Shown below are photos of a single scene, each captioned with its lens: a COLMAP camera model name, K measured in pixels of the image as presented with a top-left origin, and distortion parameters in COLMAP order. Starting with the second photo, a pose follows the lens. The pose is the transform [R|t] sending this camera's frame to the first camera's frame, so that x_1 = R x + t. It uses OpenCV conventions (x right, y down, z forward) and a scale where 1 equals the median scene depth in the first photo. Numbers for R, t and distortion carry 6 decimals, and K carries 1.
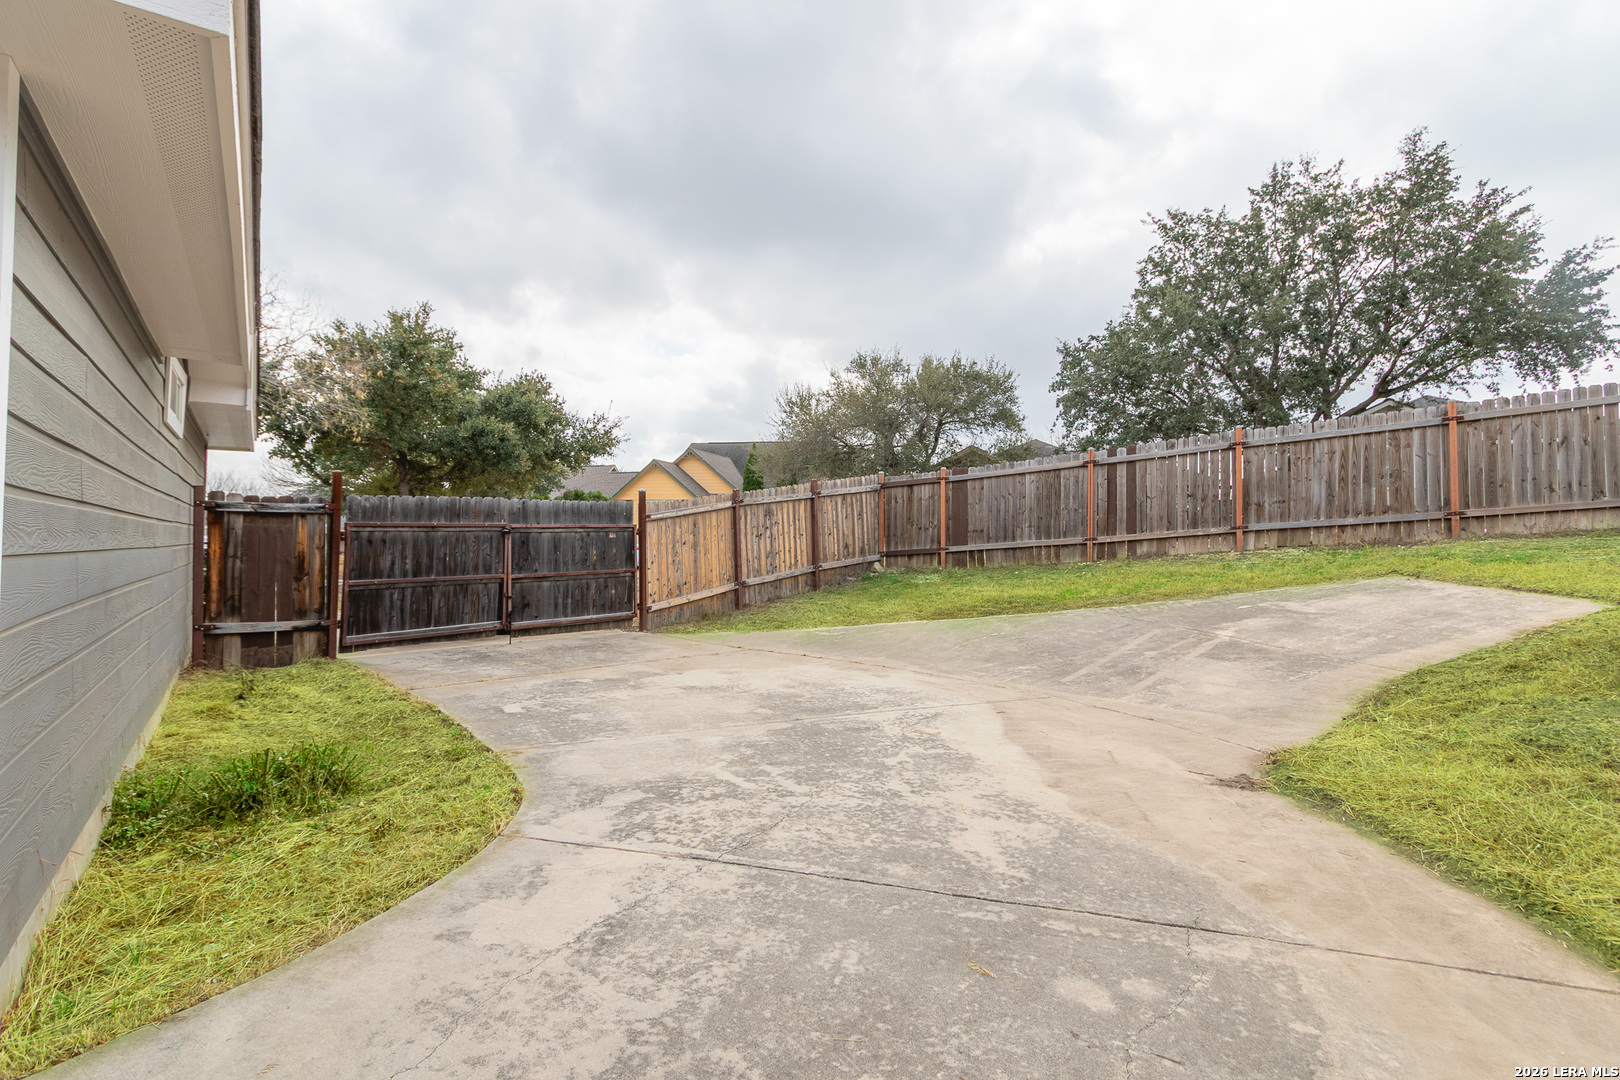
lens RADIAL K [[781.9, 0, 802.6], [0, 781.9, 534.1], [0, 0, 1]] dist [0.002705, -0.001777]
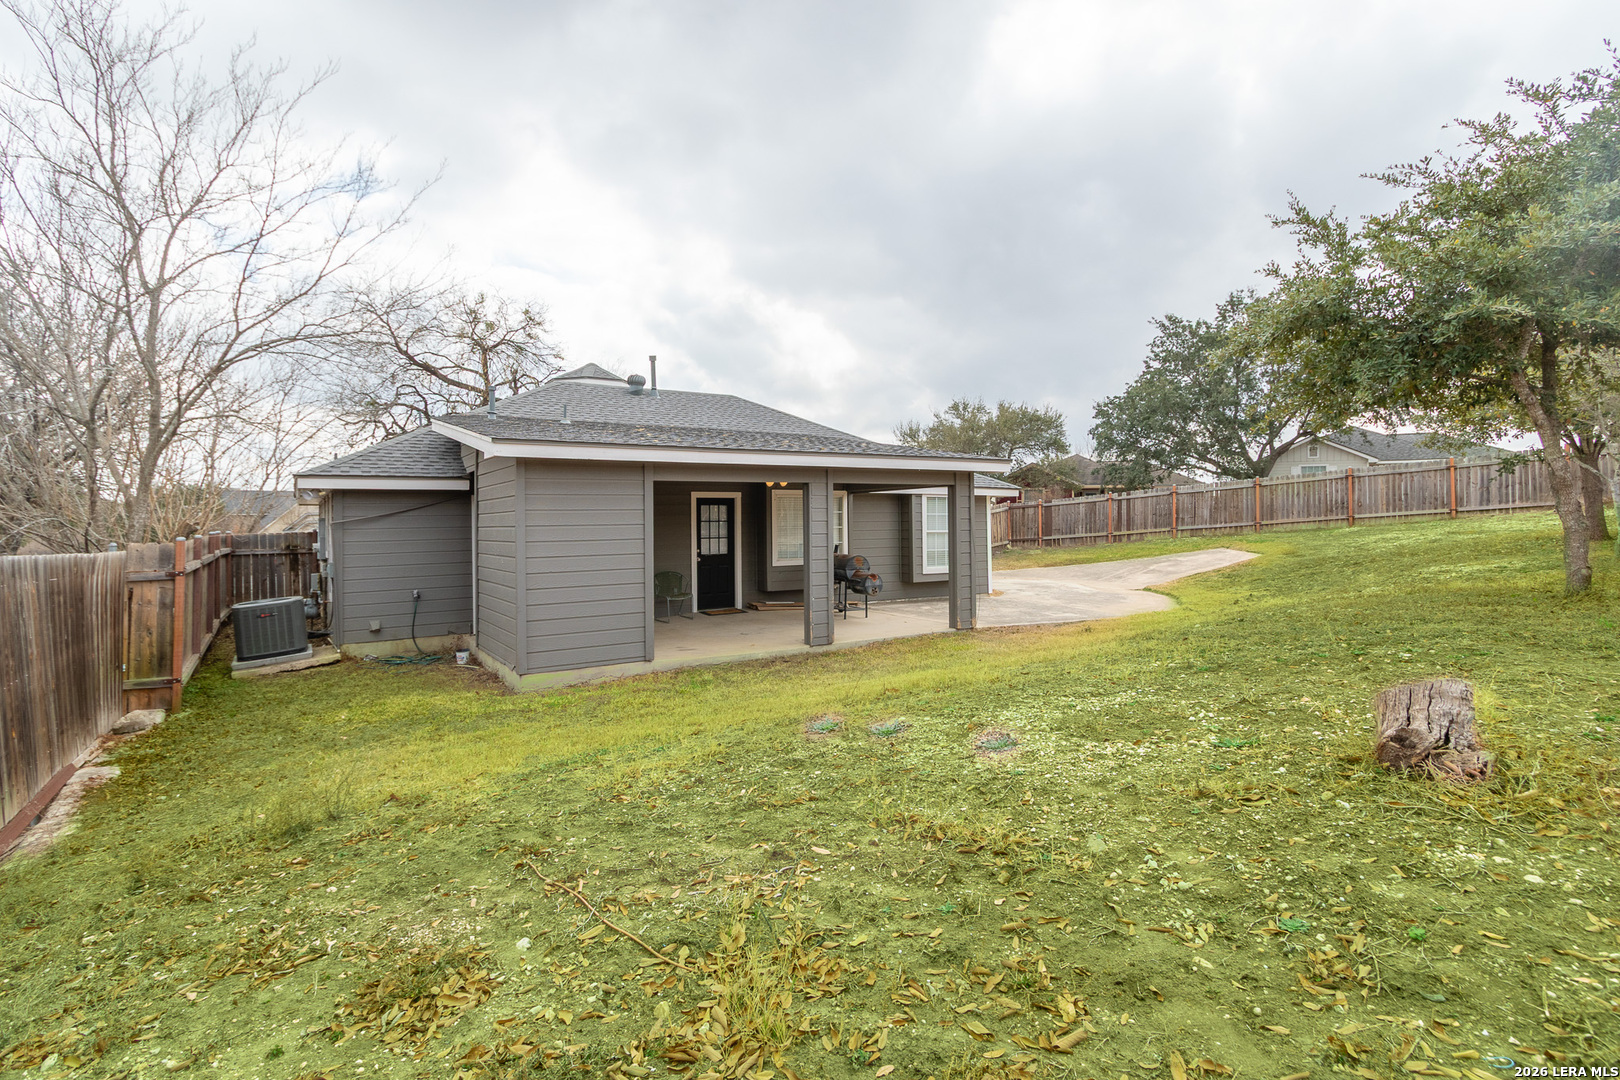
lens RADIAL K [[781.9, 0, 805.4], [0, 781.9, 541.4], [0, 0, 1]] dist [0.002705, -0.001777]
pose [[0.999469, -0.008006, -0.031599, -0.435780], [0.009010, 0.999455, 0.031760, -0.050054], [0.031328, -0.032028, 0.998996, -1.272821]]
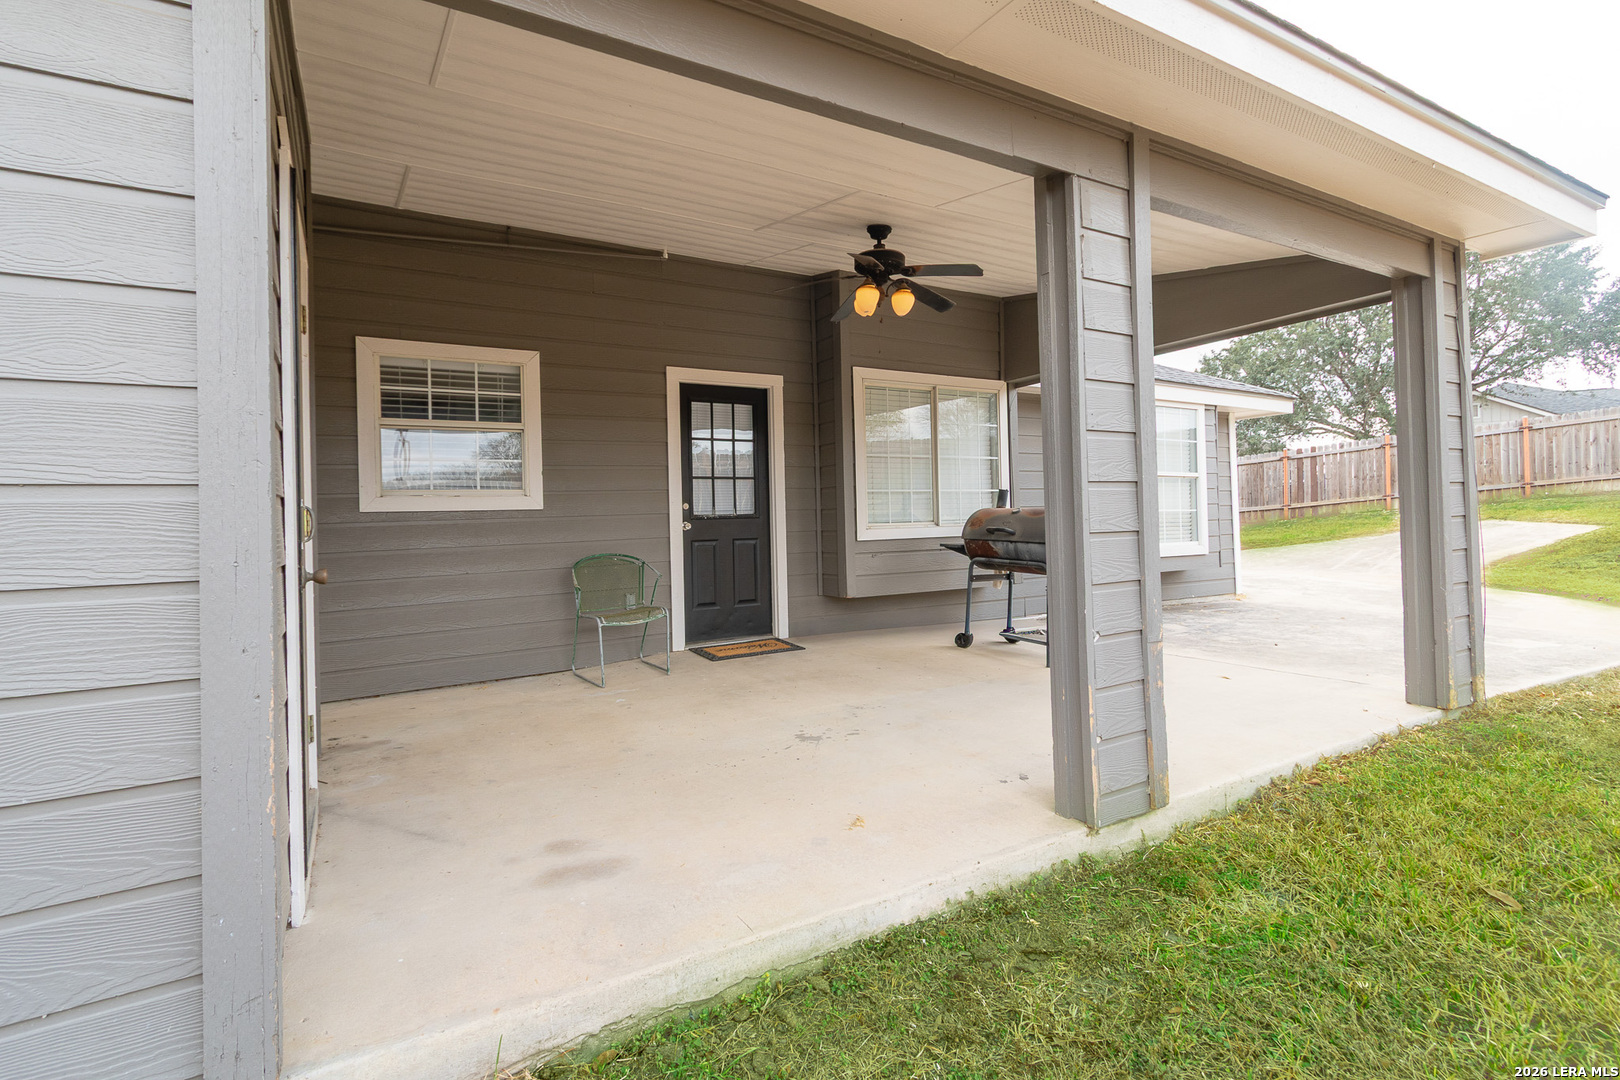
lens RADIAL K [[764.0, 0, 811.6], [0, 764.0, 531.6], [0, 0, 1]] dist [0.006473, 0.000962]
pose [[0.997910, -0.024367, -0.059847, -0.518314], [0.025520, 0.999501, 0.018589, 0.005678], [0.059364, -0.020077, 0.998034, -0.635600]]
